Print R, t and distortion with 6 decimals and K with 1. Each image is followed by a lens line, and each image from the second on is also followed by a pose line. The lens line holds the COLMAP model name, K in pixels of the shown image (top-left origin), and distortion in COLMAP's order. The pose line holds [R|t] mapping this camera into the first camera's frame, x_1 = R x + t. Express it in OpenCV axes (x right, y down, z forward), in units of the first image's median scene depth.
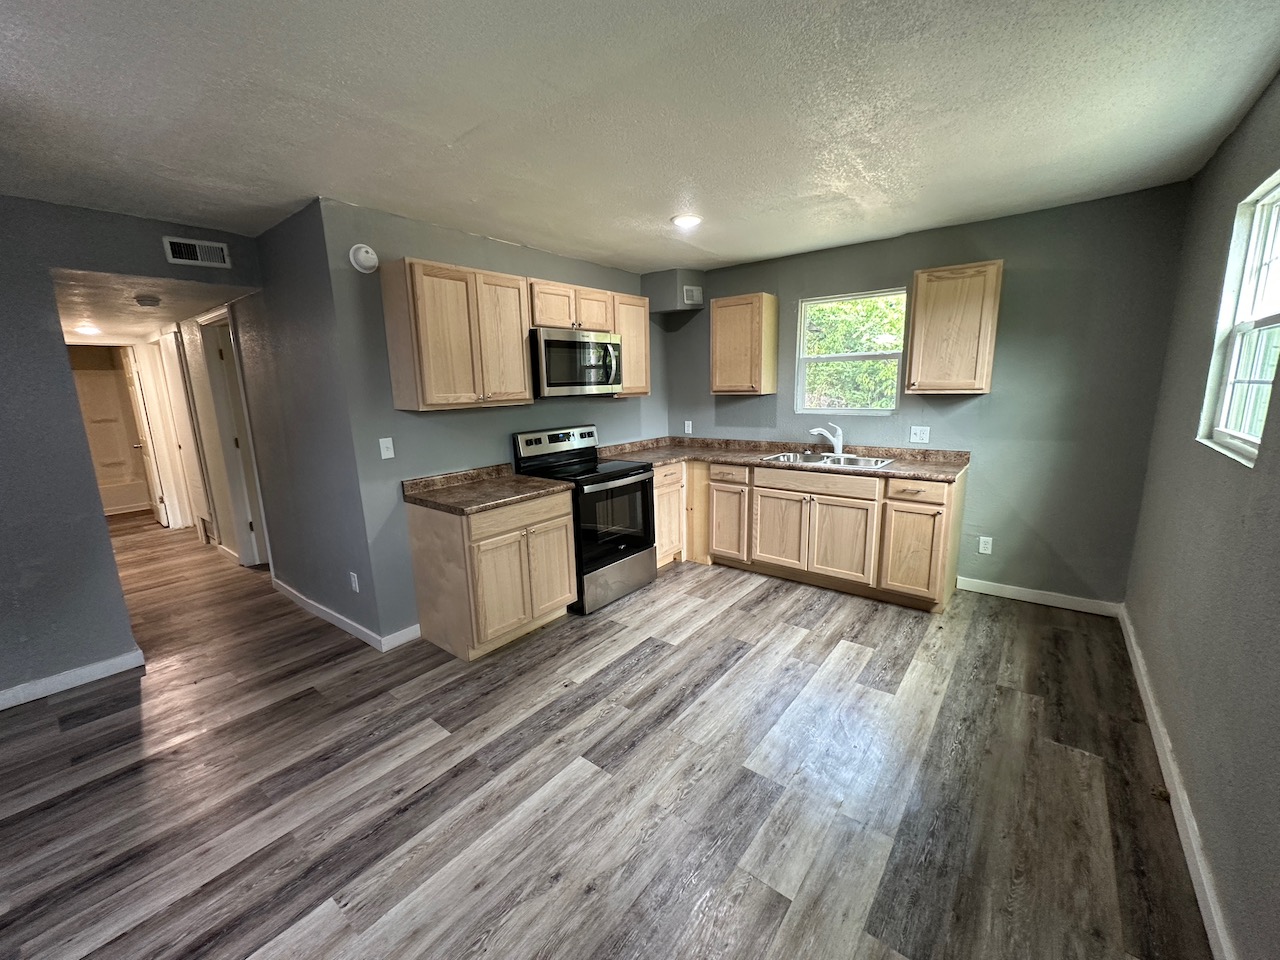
lens RADIAL K [[508.8, 0, 640.0], [0, 508.8, 480.0], [0, 0, 1]] dist [-0.001083, -0.000249]
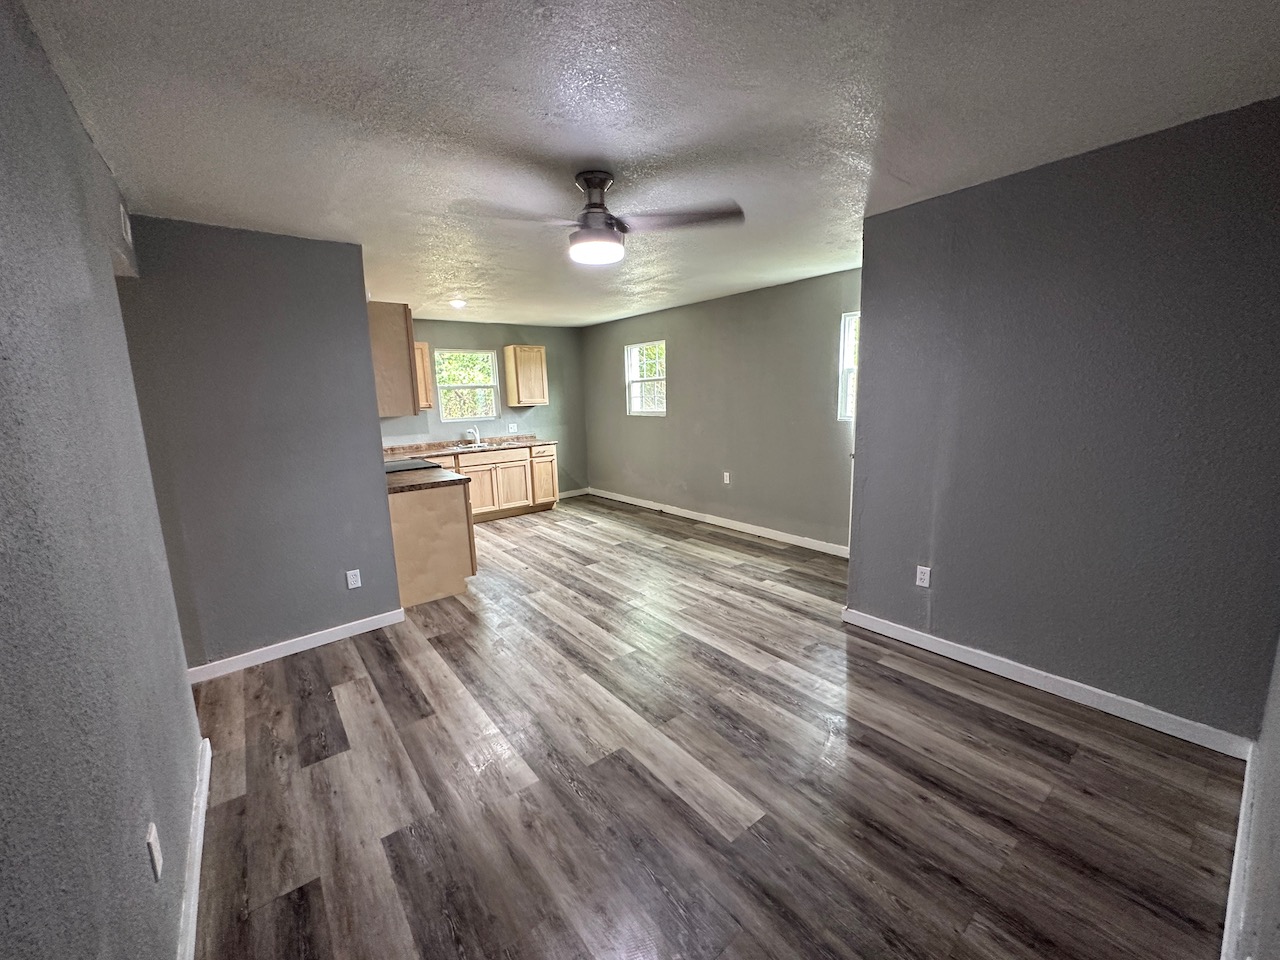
lens RADIAL K [[508.8, 0, 640.0], [0, 508.8, 480.0], [0, 0, 1]] dist [-0.001083, -0.000249]
pose [[0.228321, -0.143279, 0.962985, -1.506485], [0.209709, 0.973131, 0.095067, 0.023037], [-0.950732, 0.180241, 0.252234, 0.123073]]
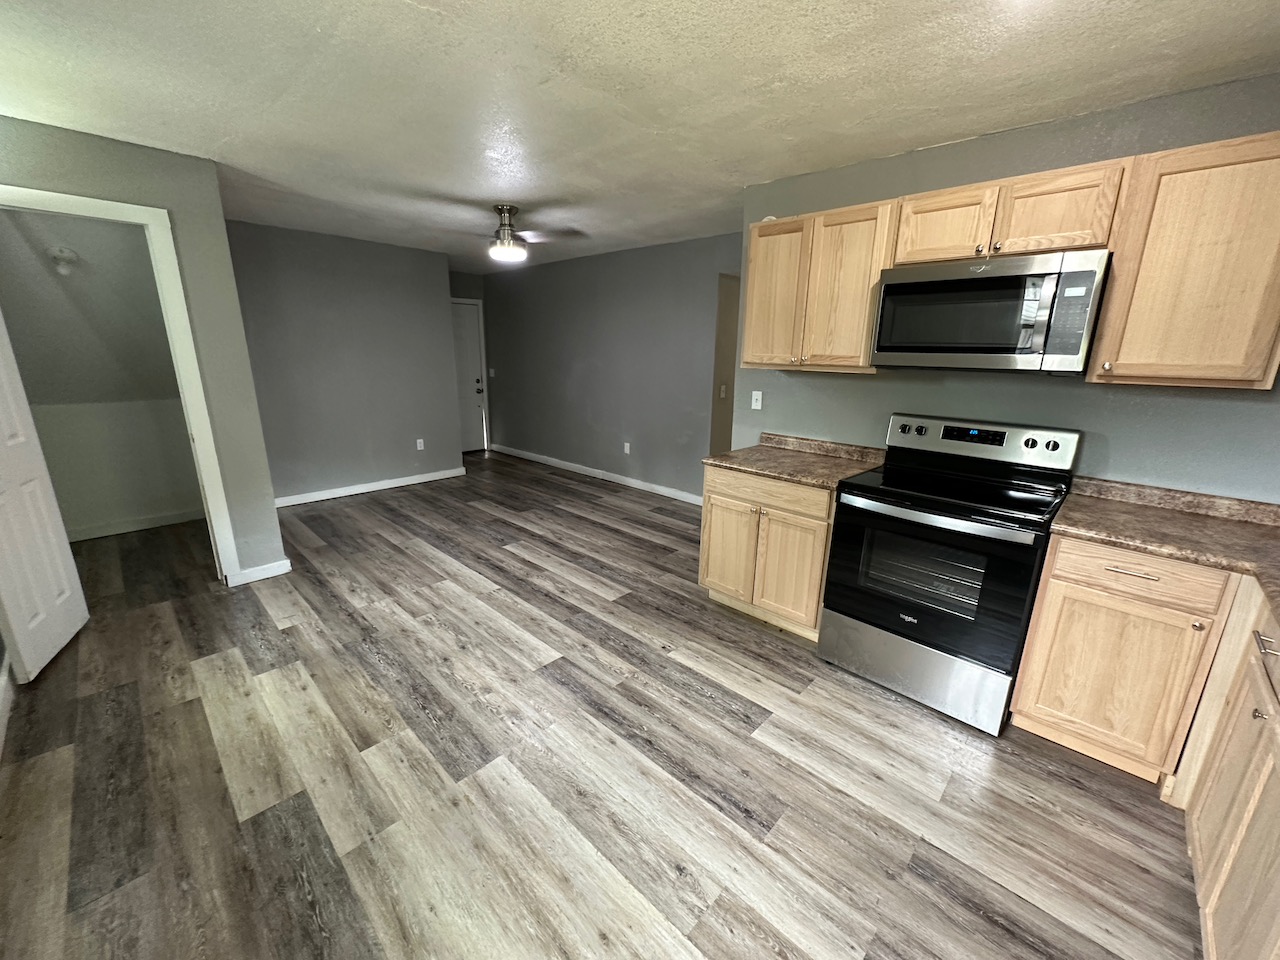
lens RADIAL K [[508.8, 0, 640.0], [0, 508.8, 480.0], [0, 0, 1]] dist [-0.001083, -0.000249]
pose [[-0.087688, 0.273676, -0.957816, 0.657068], [-0.204304, 0.936140, 0.286186, -0.166475], [0.974972, 0.220781, -0.026175, 0.808567]]
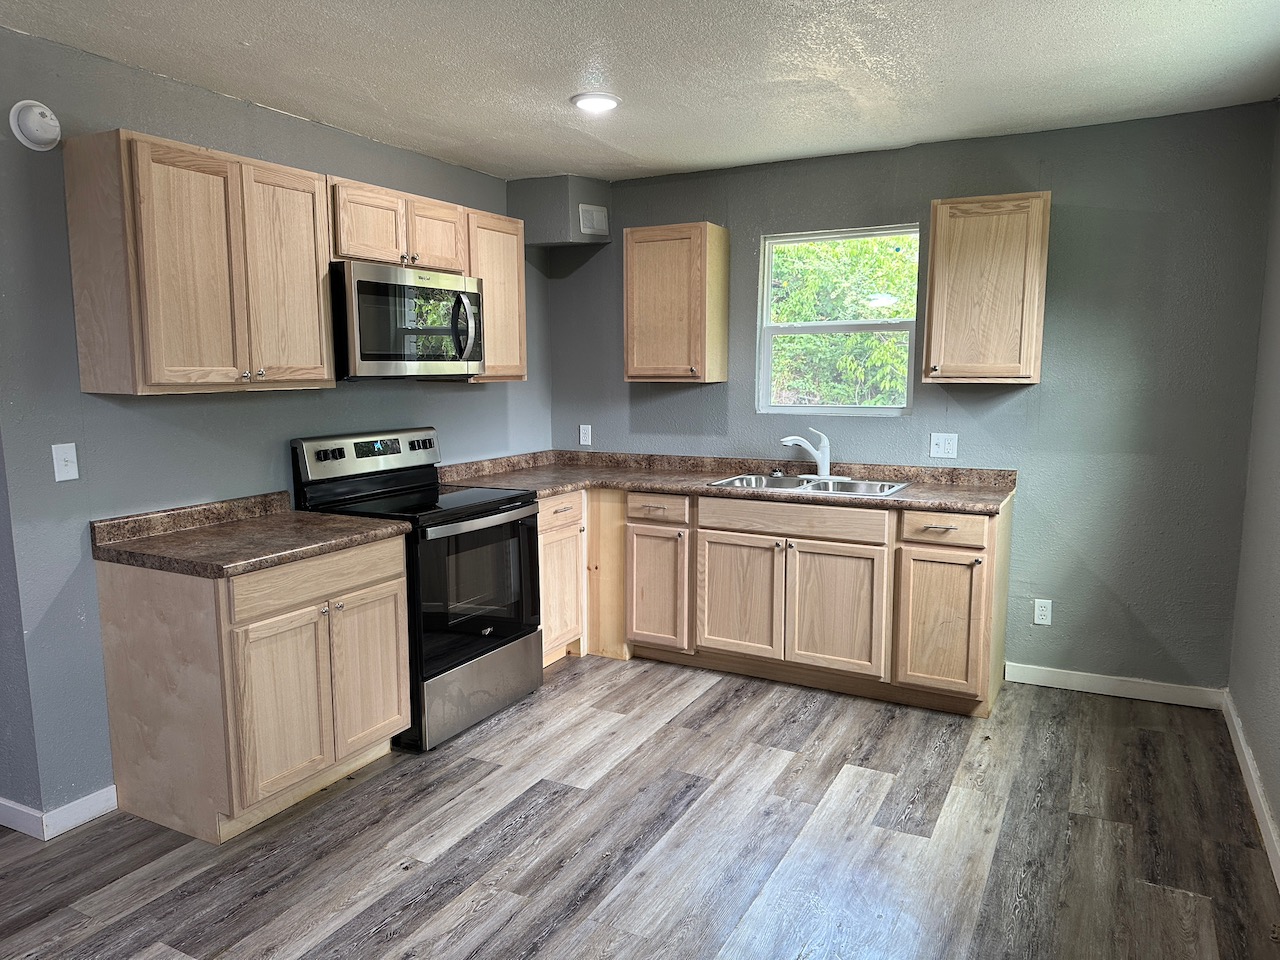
lens RADIAL K [[890.7, 0, 637.1], [0, 890.7, 482.3], [0, 0, 1]] dist [0.049118, -0.057527]
pose [[0.982828, -0.002450, 0.184506, -0.066003], [0.013273, 0.998260, -0.057450, 0.024021], [-0.184044, 0.058912, 0.981151, -0.073306]]
